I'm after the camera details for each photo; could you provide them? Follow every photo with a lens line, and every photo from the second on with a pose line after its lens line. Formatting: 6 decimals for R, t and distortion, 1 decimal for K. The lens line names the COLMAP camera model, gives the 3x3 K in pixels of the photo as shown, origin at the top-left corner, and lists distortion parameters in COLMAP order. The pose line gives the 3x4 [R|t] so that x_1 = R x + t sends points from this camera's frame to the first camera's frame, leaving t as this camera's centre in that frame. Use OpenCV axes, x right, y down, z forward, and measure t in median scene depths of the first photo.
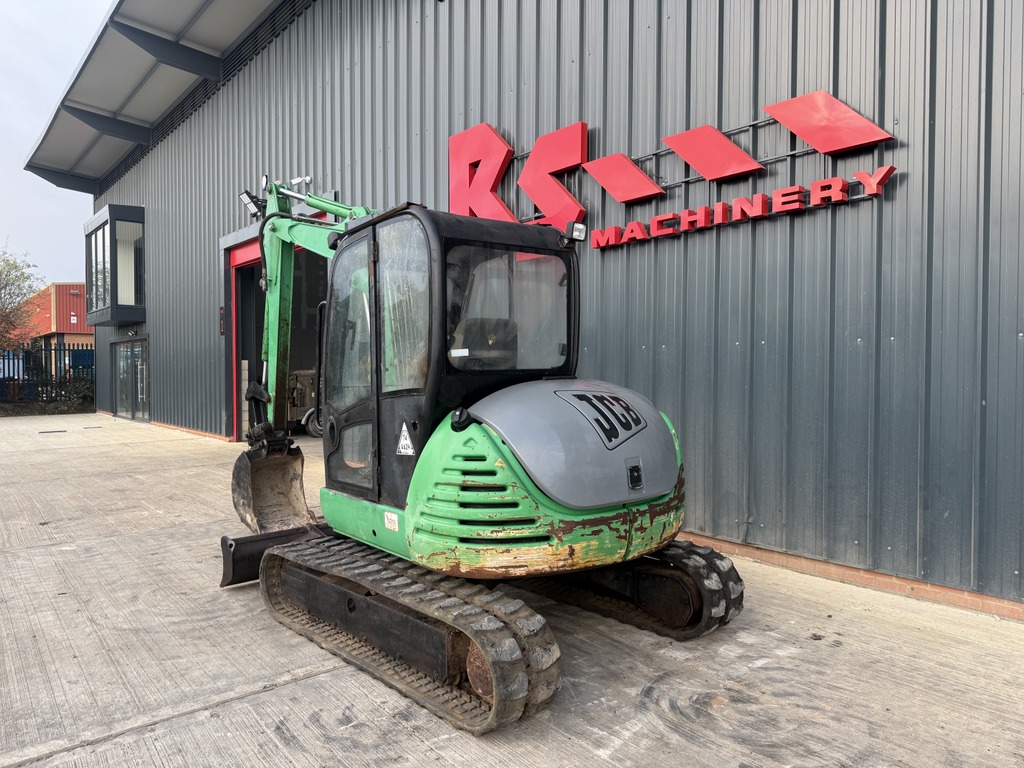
lens RADIAL K [[722.0, 0, 505.9], [0, 722.0, 385.9], [0, 0, 1]] dist [0.021079, -0.023323]
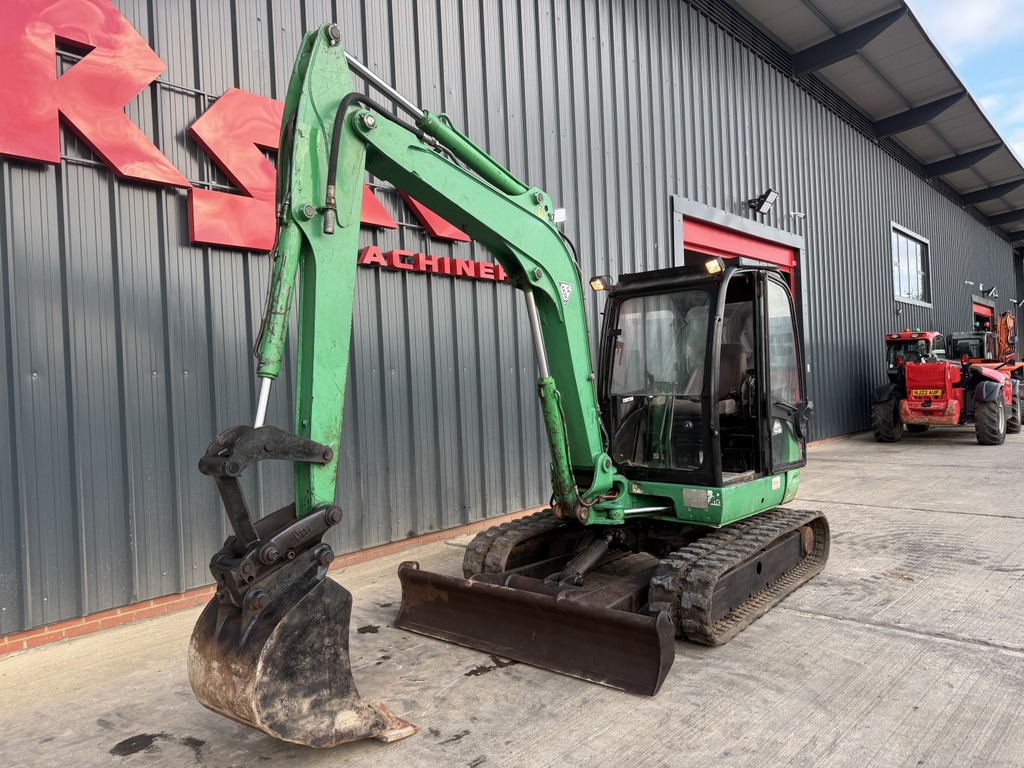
lens RADIAL K [[719.1, 0, 515.3], [0, 719.1, 385.1], [0, 0, 1]] dist [0.025480, -0.024709]
pose [[-0.156142, 0.009424, 0.987690, -0.892167], [0.062325, 0.998056, 0.000330, -0.023028], [-0.985766, 0.061610, -0.156425, 1.029228]]
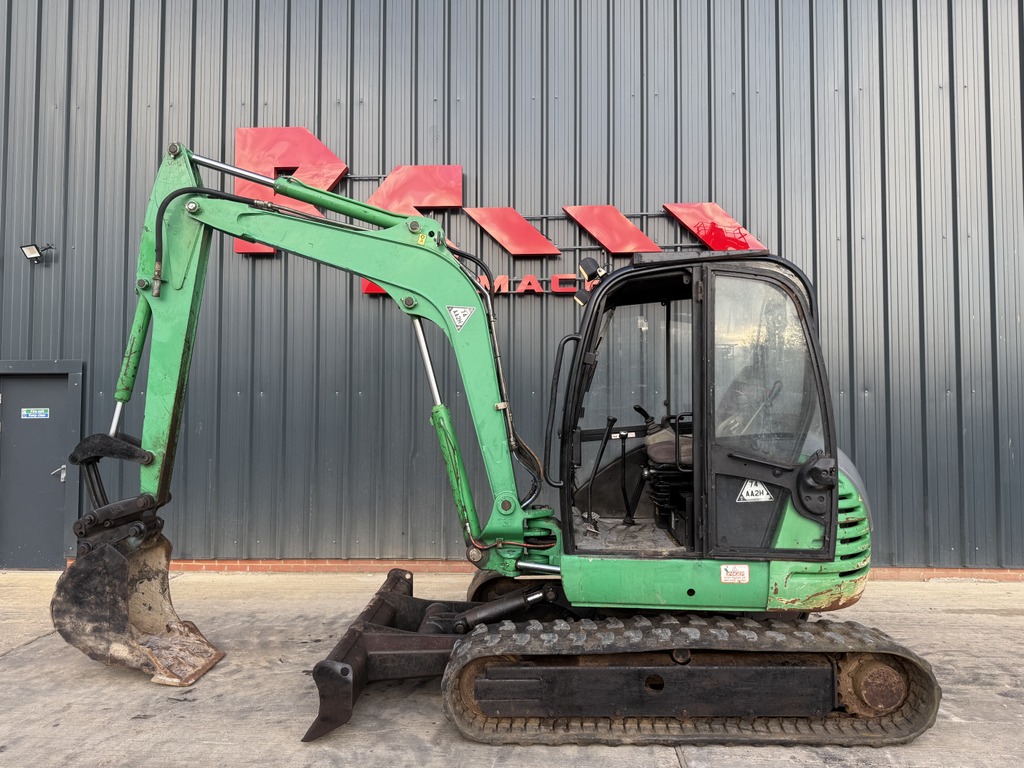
lens RADIAL K [[719.1, 0, 515.3], [0, 719.1, 385.1], [0, 0, 1]] dist [0.025480, -0.024709]
pose [[0.673396, 0.031316, 0.738619, -0.645363], [0.013508, 0.998414, -0.054646, -0.009447], [-0.739159, 0.046776, 0.671905, 0.333765]]
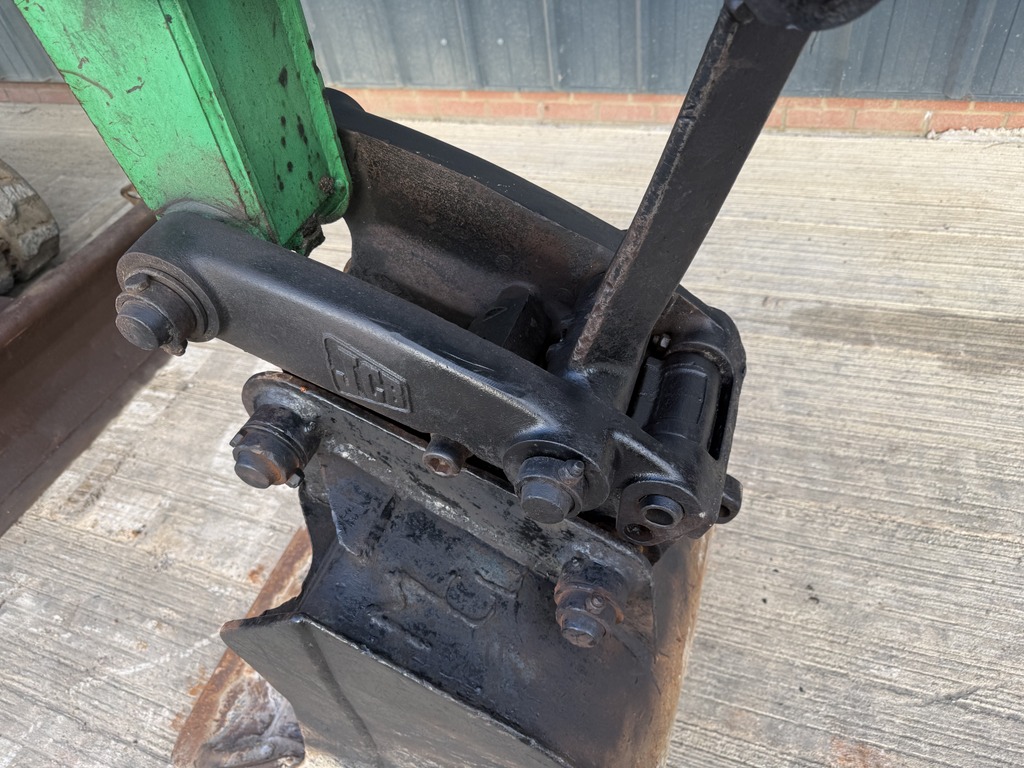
lens RADIAL K [[733.0, 0, 512.0], [0, 733.0, 384.0], [0, 0, 1]] dist [-0.002897, -0.003246]
pose [[0.848937, -0.444445, 0.285963, 0.221339], [0.141264, 0.712232, 0.687583, 0.030474], [-0.509265, -0.543318, 0.667424, 0.409590]]
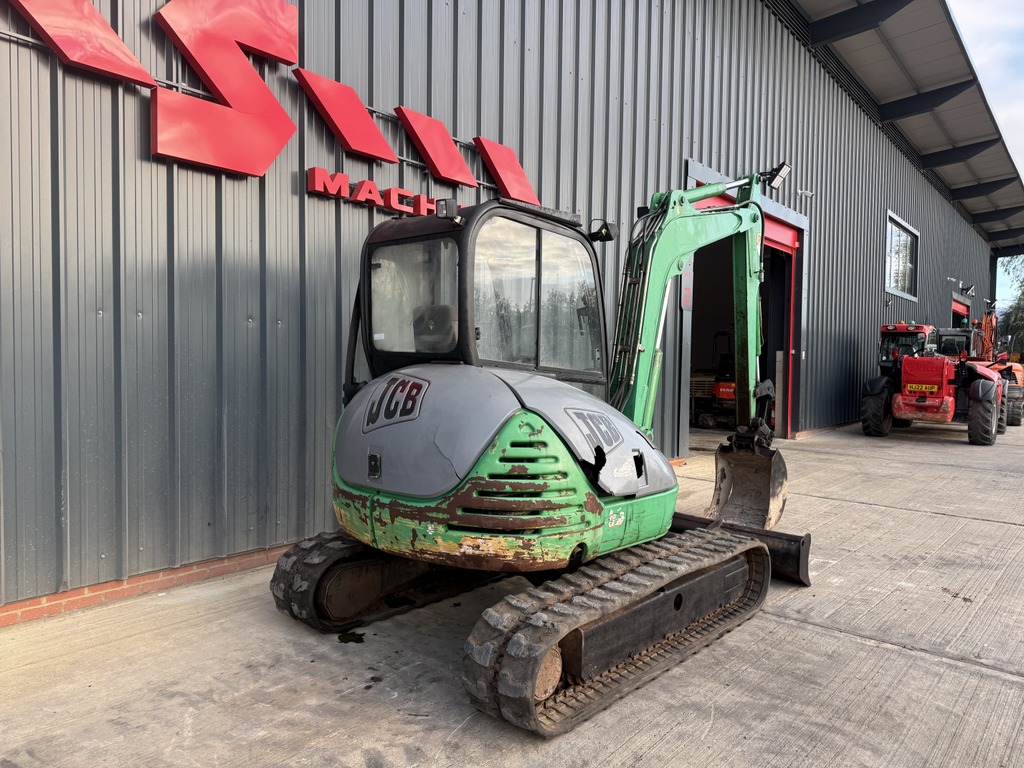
lens RADIAL K [[722.0, 0, 509.3], [0, 722.0, 383.4], [0, 0, 1]] dist [0.000883, 0.002139]
pose [[-0.198396, -0.037965, 0.979386, -0.747074], [0.002598, 0.999226, 0.039260, -0.020740], [-0.980118, 0.010333, -0.198144, 1.066868]]
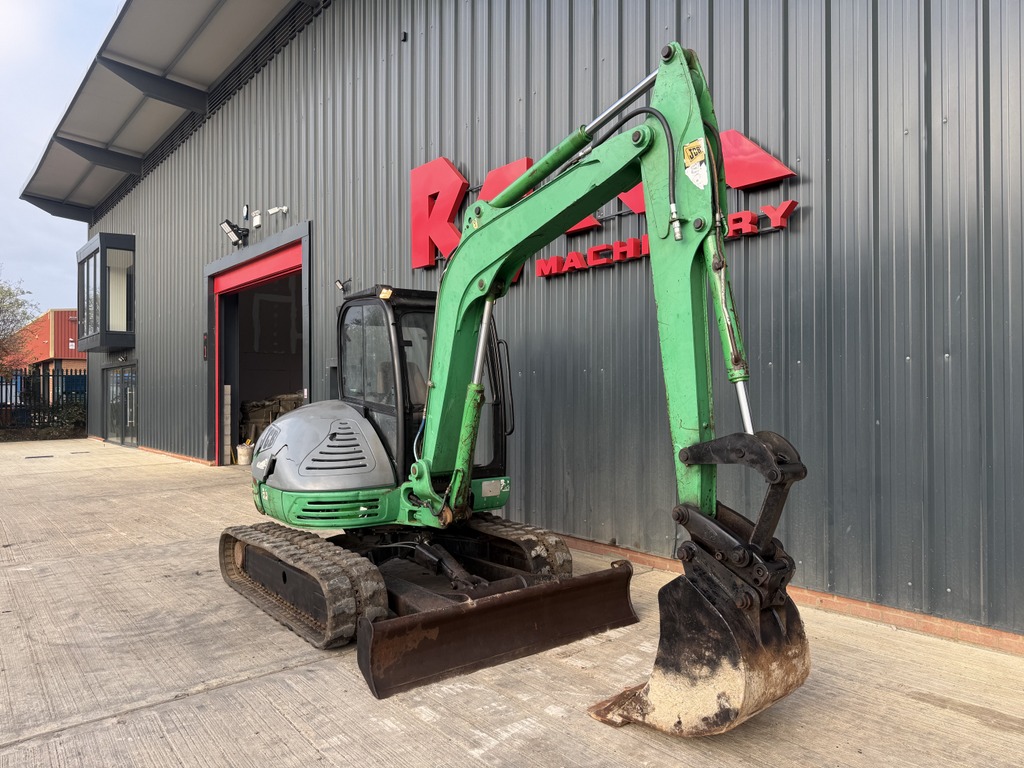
lens RADIAL K [[719.1, 0, 515.3], [0, 719.1, 385.1], [0, 0, 1]] dist [0.025480, -0.024709]
pose [[0.999967, -0.004319, 0.006865, 0.089705], [0.004549, 0.999416, -0.033853, 0.001683], [-0.006714, 0.033883, 0.999403, -0.038416]]
